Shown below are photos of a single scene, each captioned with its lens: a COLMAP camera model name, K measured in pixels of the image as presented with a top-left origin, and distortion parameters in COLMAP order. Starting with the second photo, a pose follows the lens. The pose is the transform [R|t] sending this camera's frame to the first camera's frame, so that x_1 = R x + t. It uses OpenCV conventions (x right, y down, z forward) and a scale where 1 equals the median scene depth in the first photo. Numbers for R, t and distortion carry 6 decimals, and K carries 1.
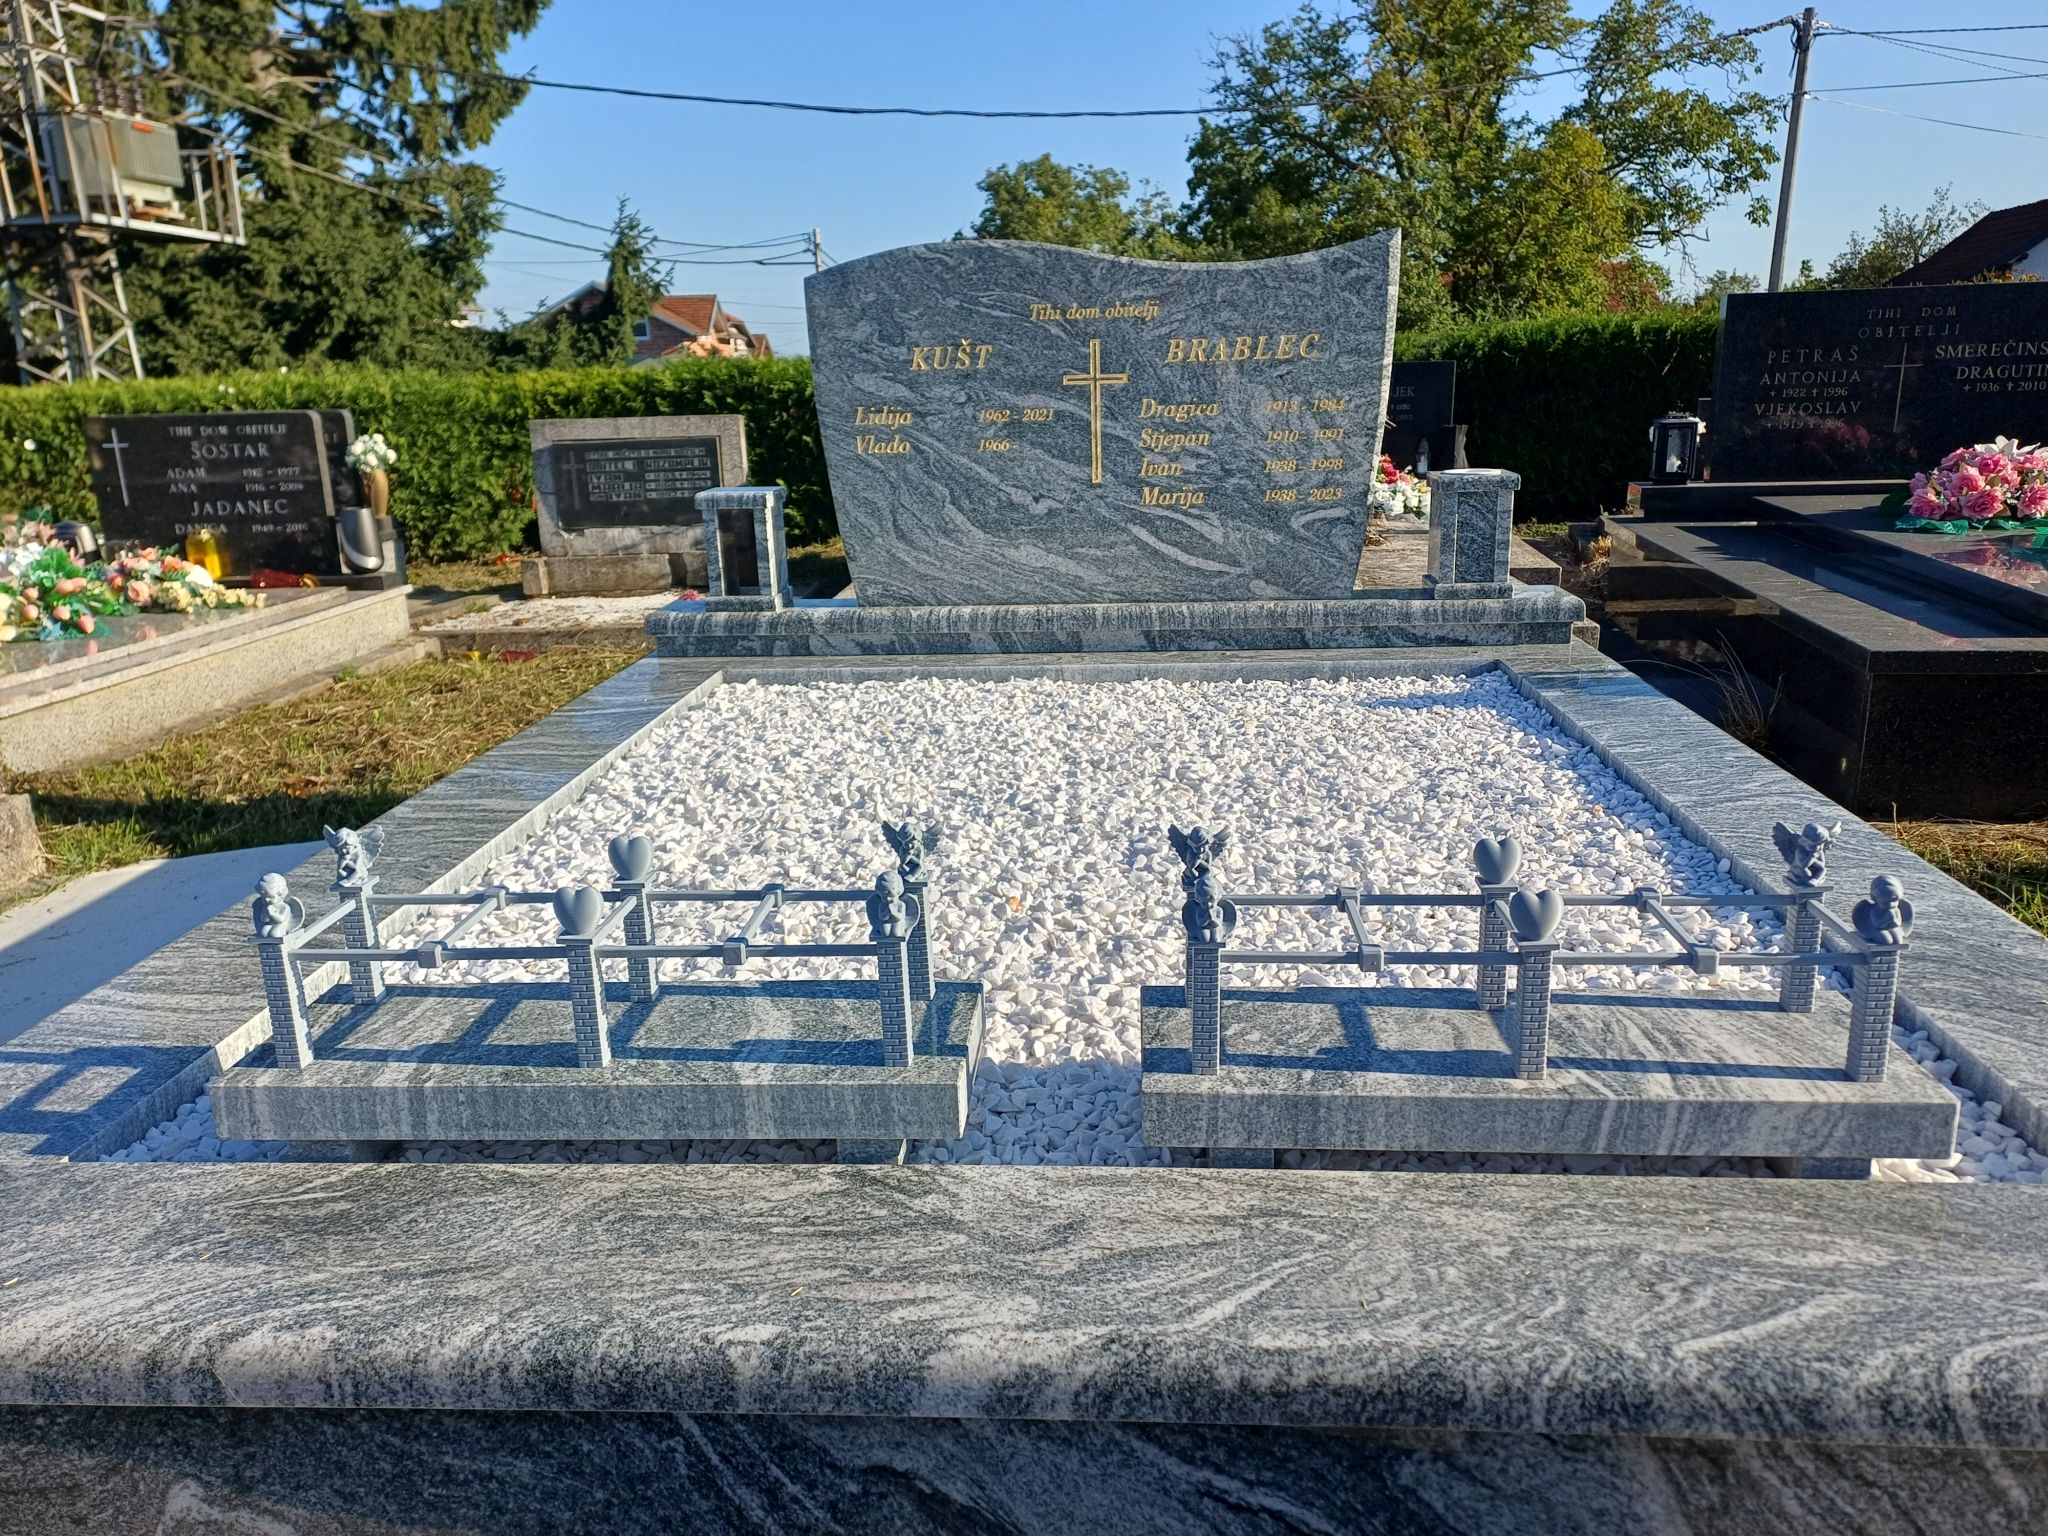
lens RADIAL K [[1456.0, 0, 1012.2], [0, 1456.0, 770.2], [0, 0, 1]] dist [0.044067, -0.031662]
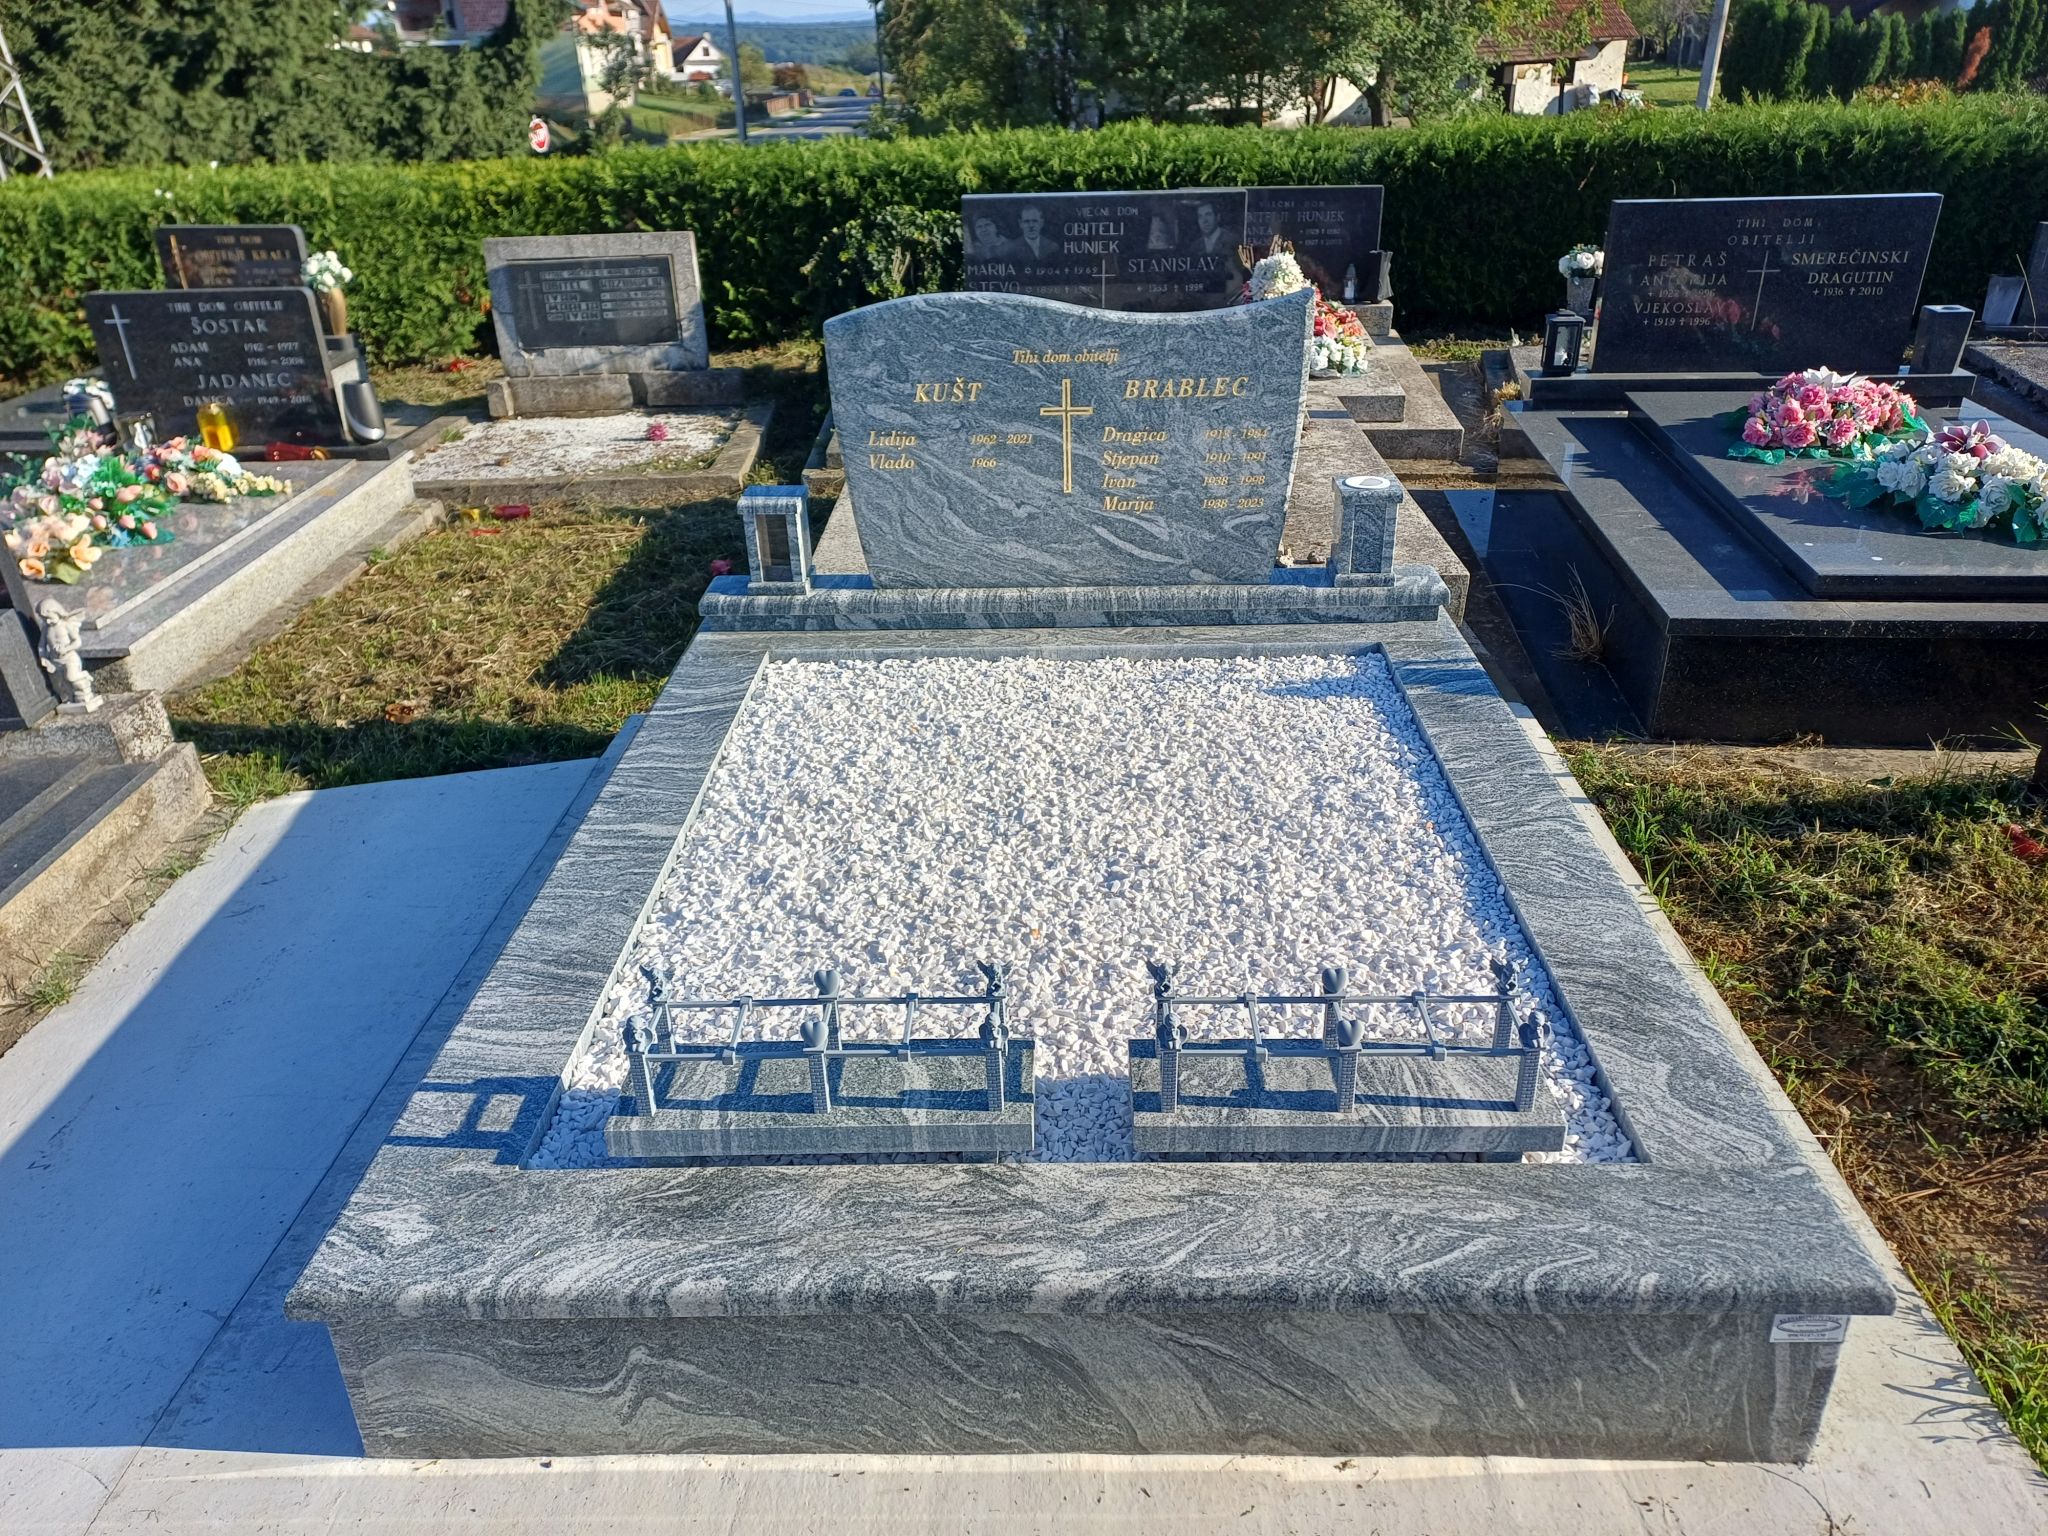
lens RADIAL K [[1456.0, 0, 1012.2], [0, 1456.0, 770.2], [0, 0, 1]] dist [0.044067, -0.031662]
pose [[0.998697, -0.018810, 0.047446, -0.065950], [0.009188, 0.980680, 0.195403, -0.268133], [-0.050205, -0.194712, 0.979575, -0.321516]]
